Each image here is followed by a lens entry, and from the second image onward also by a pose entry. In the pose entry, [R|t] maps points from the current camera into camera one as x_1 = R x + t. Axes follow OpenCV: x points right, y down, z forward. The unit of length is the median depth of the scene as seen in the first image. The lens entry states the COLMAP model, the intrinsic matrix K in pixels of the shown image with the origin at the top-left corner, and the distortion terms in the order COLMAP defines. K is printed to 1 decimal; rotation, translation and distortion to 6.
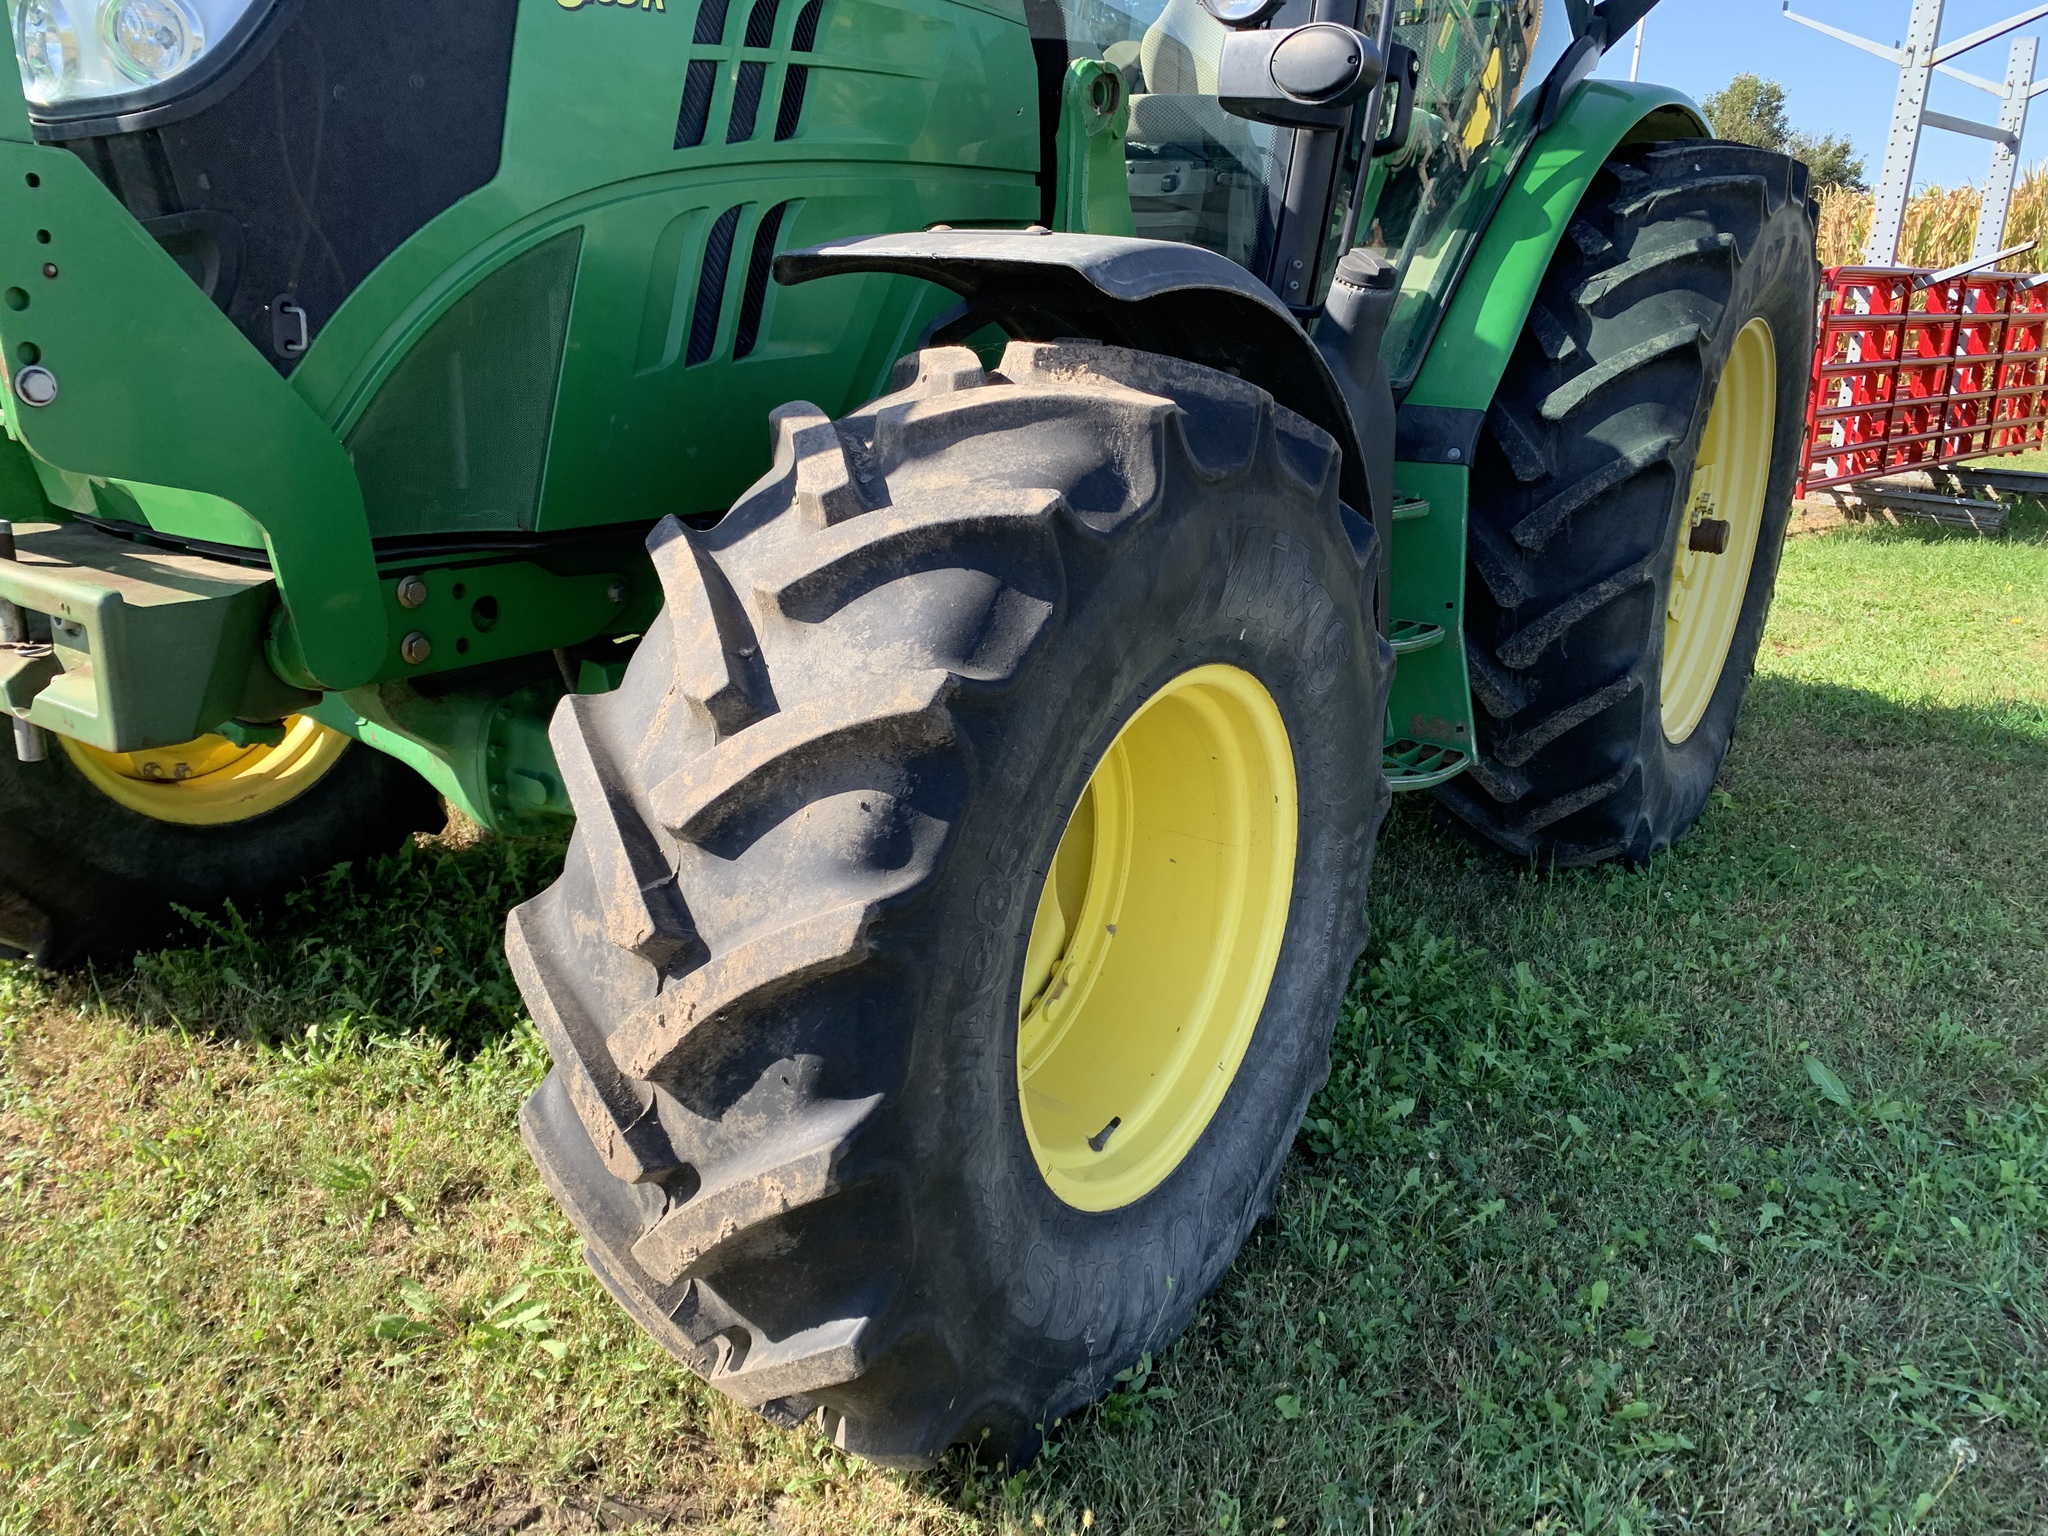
lens RADIAL K [[1584.0, 0, 989.9], [0, 1584.0, 776.4], [0, 0, 1]] dist [0.032872, -0.029111]
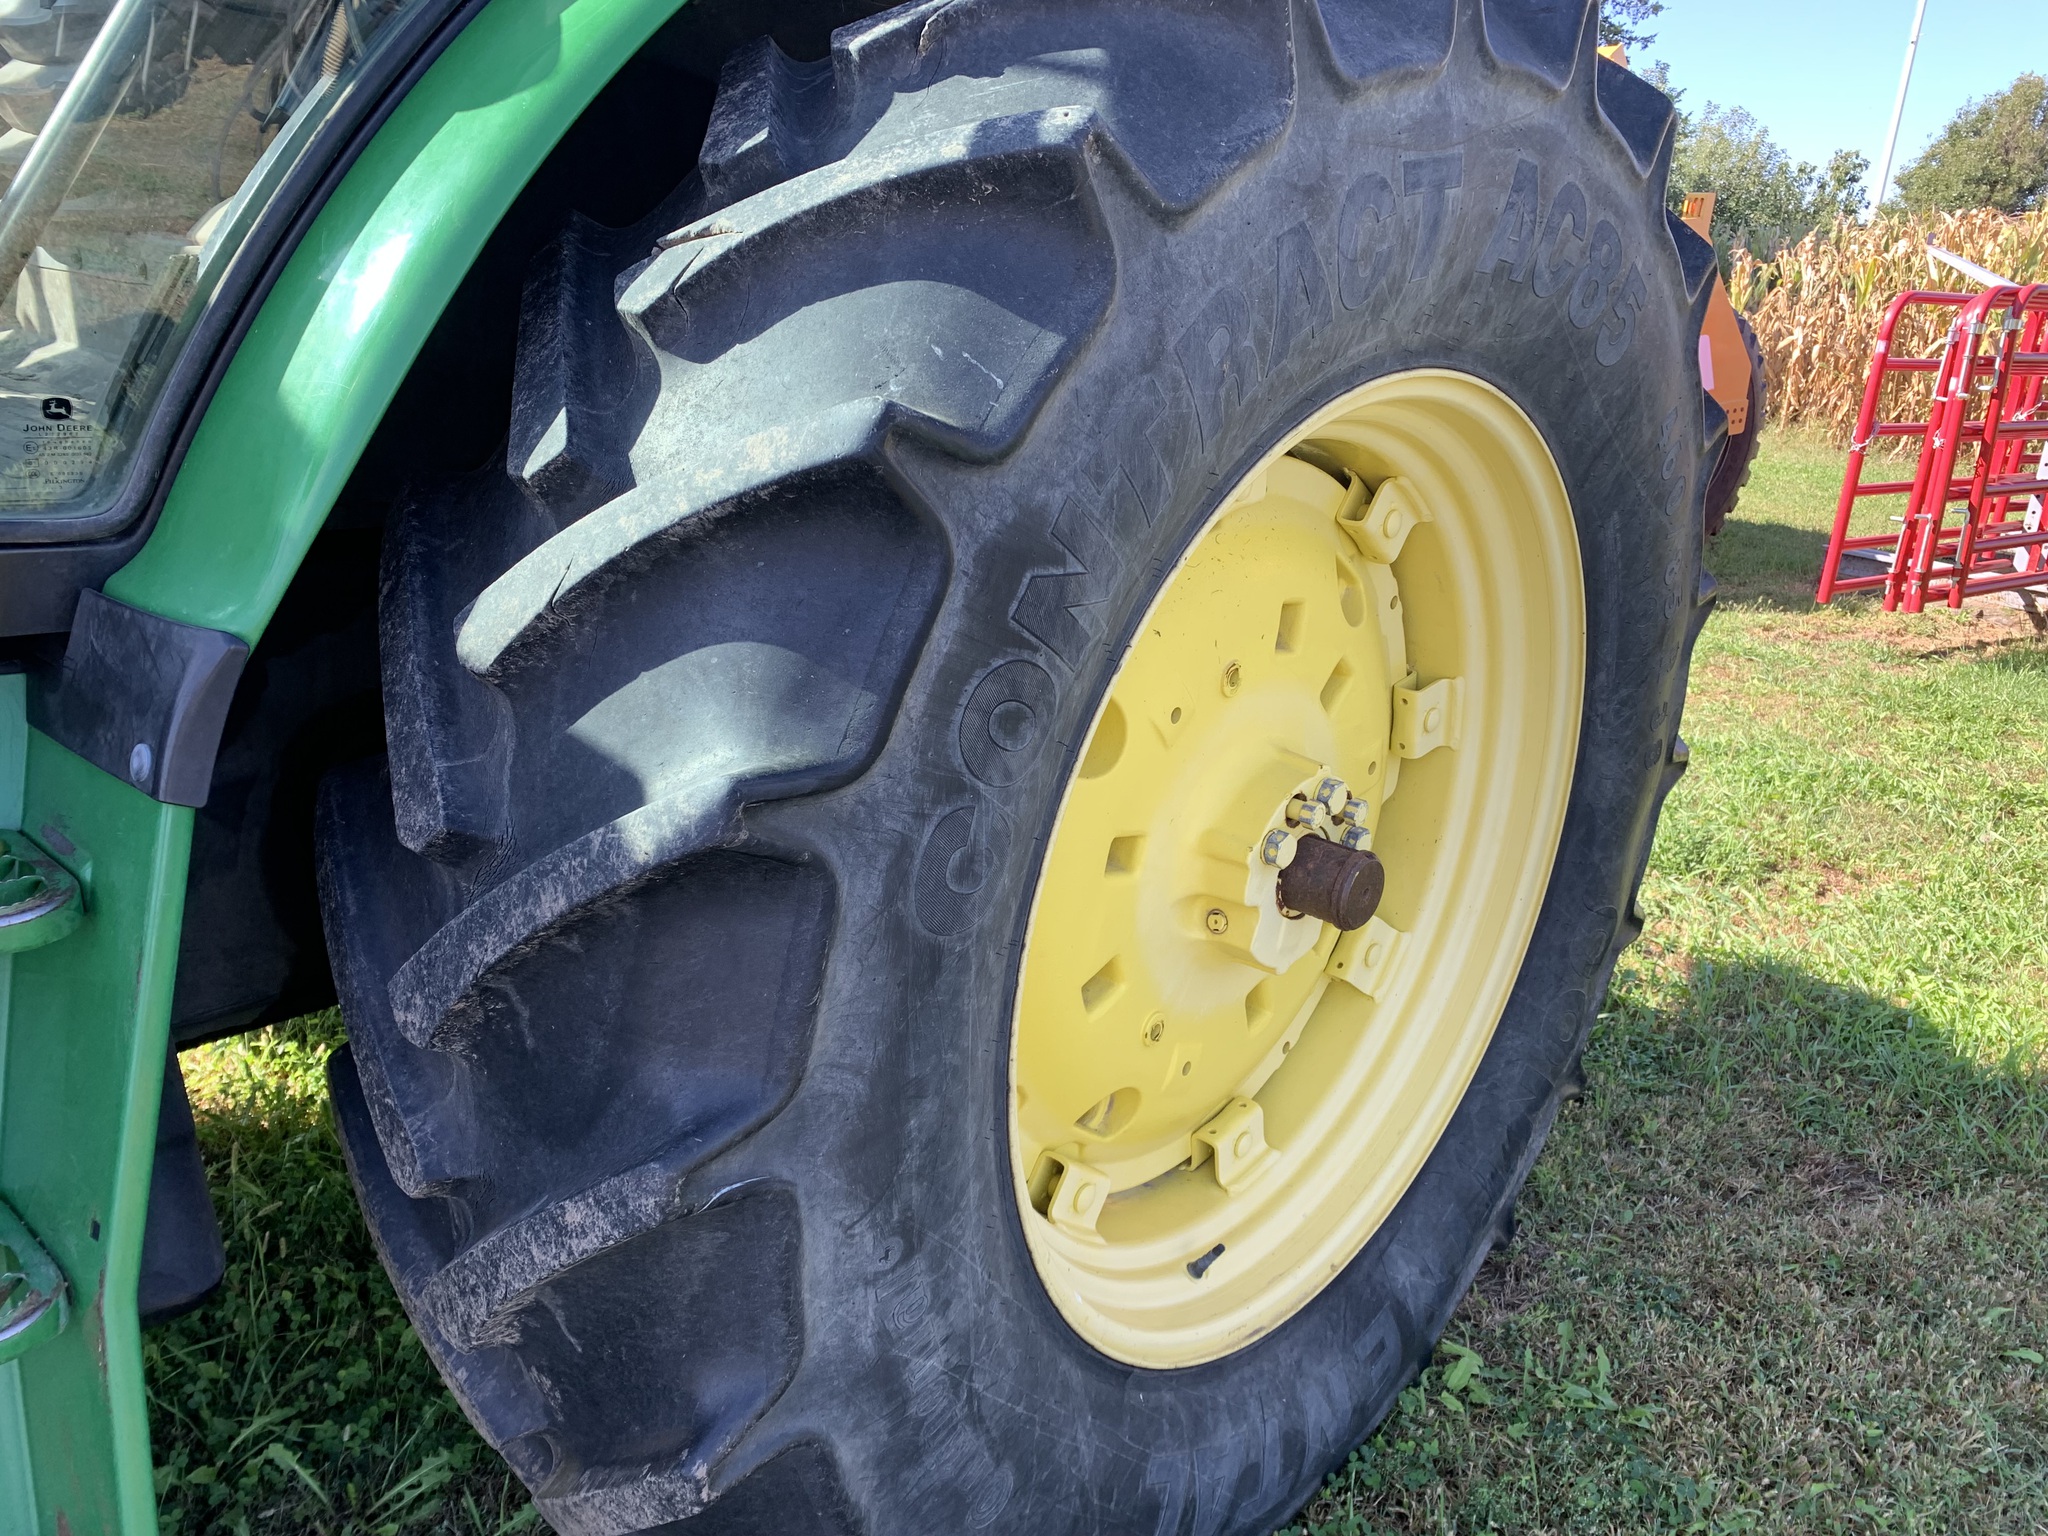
lens RADIAL K [[1584.0, 0, 1017.5], [0, 1584.0, 783.0], [0, 0, 1]] dist [0.032872, -0.029111]
pose [[0.991627, 0.071725, -0.107387, 0.656313], [-0.070807, 0.997414, 0.012340, -0.280901], [0.107994, -0.004633, 0.994141, 0.914868]]
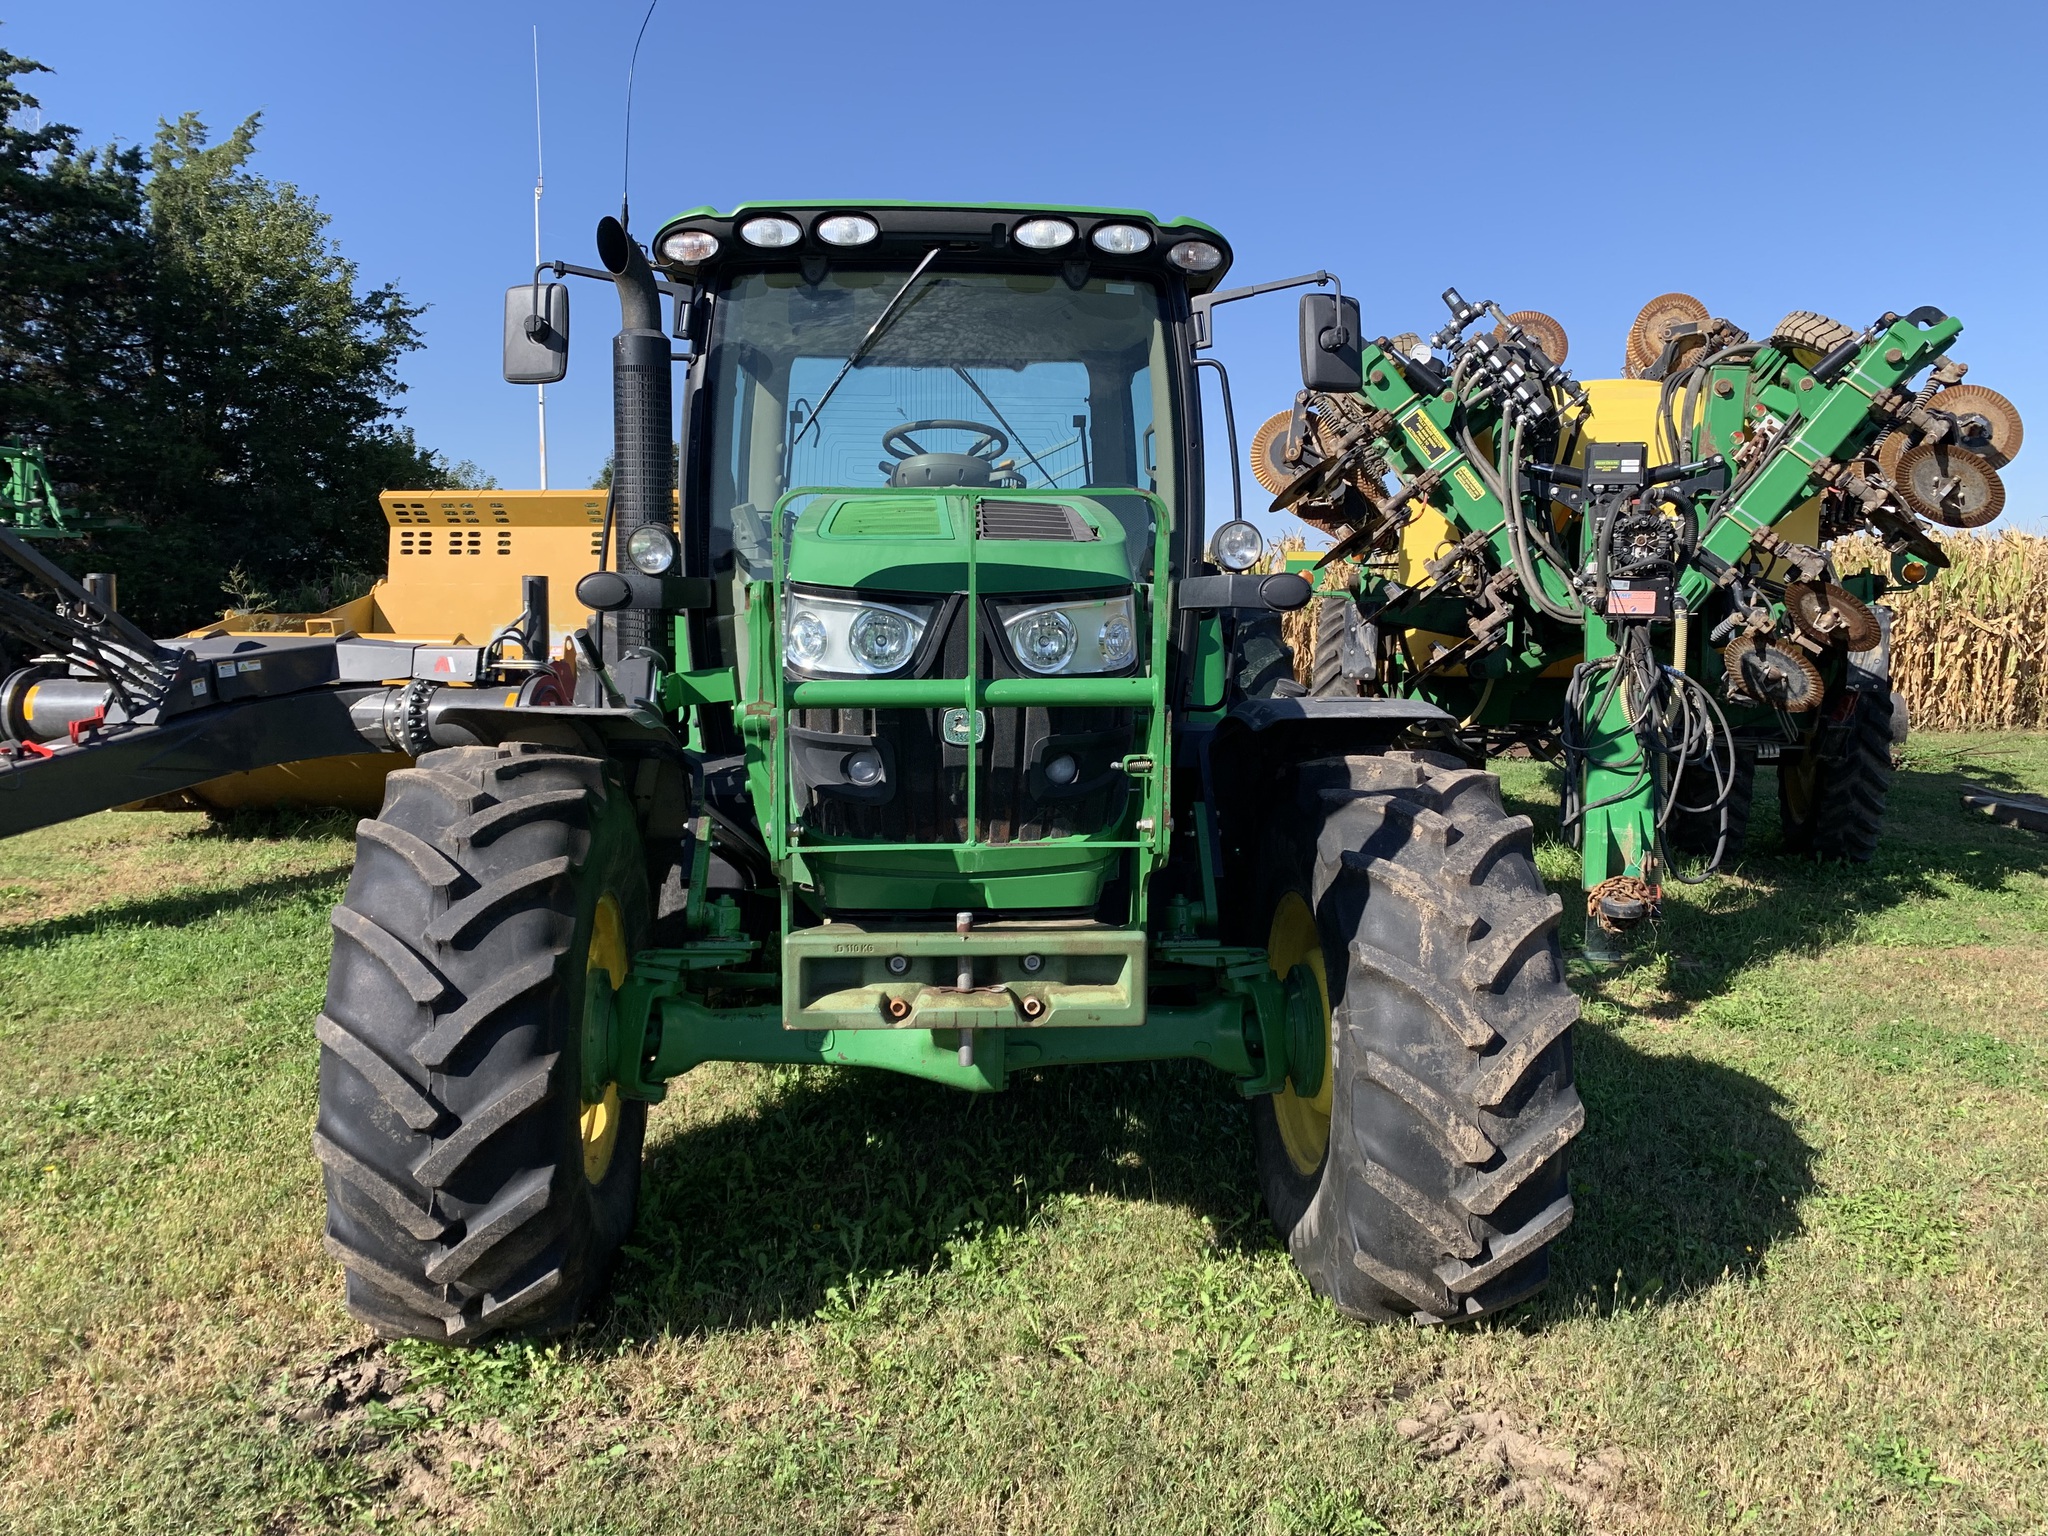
lens RADIAL K [[1584.0, 0, 1021.2], [0, 1584.0, 752.5], [0, 0, 1]] dist [0.032872, -0.029111]
pose [[0.774282, -0.089336, 0.626504, -1.219779], [0.213232, 0.968925, -0.125366, -0.083053], [-0.595835, 0.230659, 0.769270, -0.232144]]
